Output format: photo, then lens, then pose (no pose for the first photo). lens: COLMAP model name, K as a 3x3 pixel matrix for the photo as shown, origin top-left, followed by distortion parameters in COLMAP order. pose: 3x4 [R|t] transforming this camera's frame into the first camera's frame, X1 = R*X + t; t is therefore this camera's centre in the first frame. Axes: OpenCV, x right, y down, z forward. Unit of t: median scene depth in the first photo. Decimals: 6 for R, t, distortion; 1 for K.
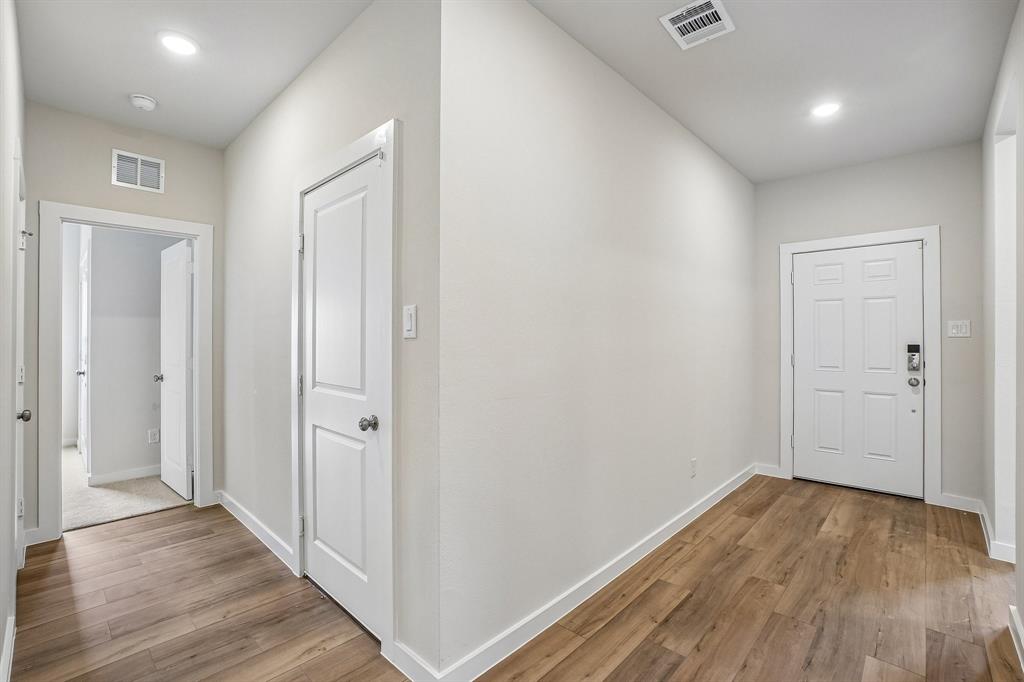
lens RADIAL K [[470.9, 0, 500.1], [0, 470.9, 332.2], [0, 0, 1]] dist [-0.064723, 0.023375]
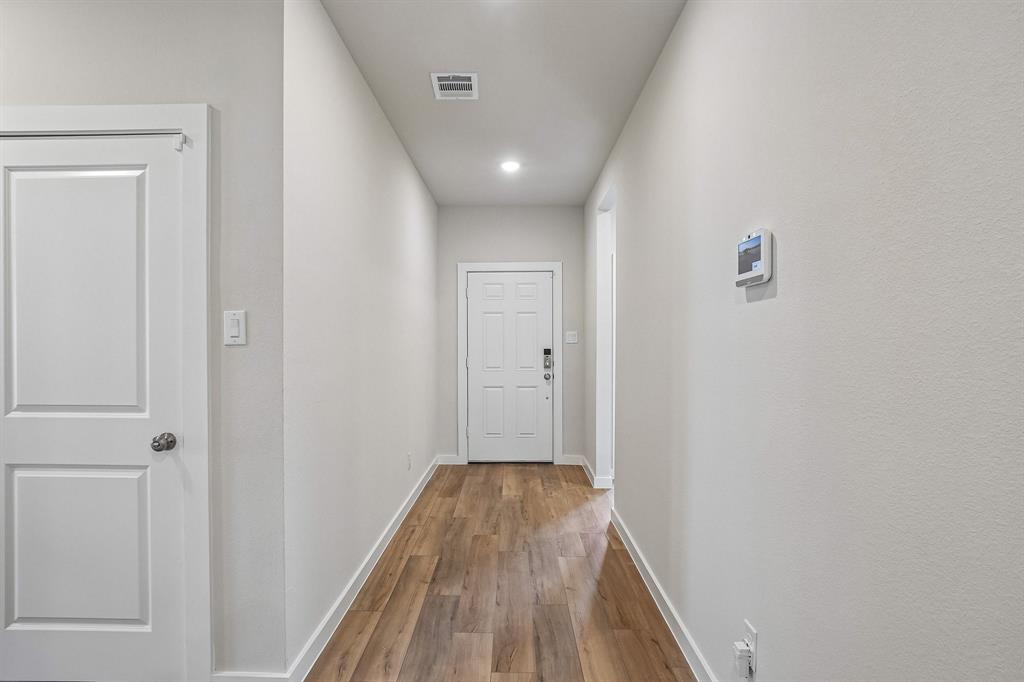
lens RADIAL K [[546.0, 0, 512.0], [0, 546.0, 341.0], [0, 0, 1]] dist [-0.025825, 0.000320]
pose [[0.722844, 0.002562, 0.691006, -0.395620], [-0.008128, 0.999955, 0.004795, -0.003547], [-0.690963, -0.009082, 0.722833, -0.138676]]
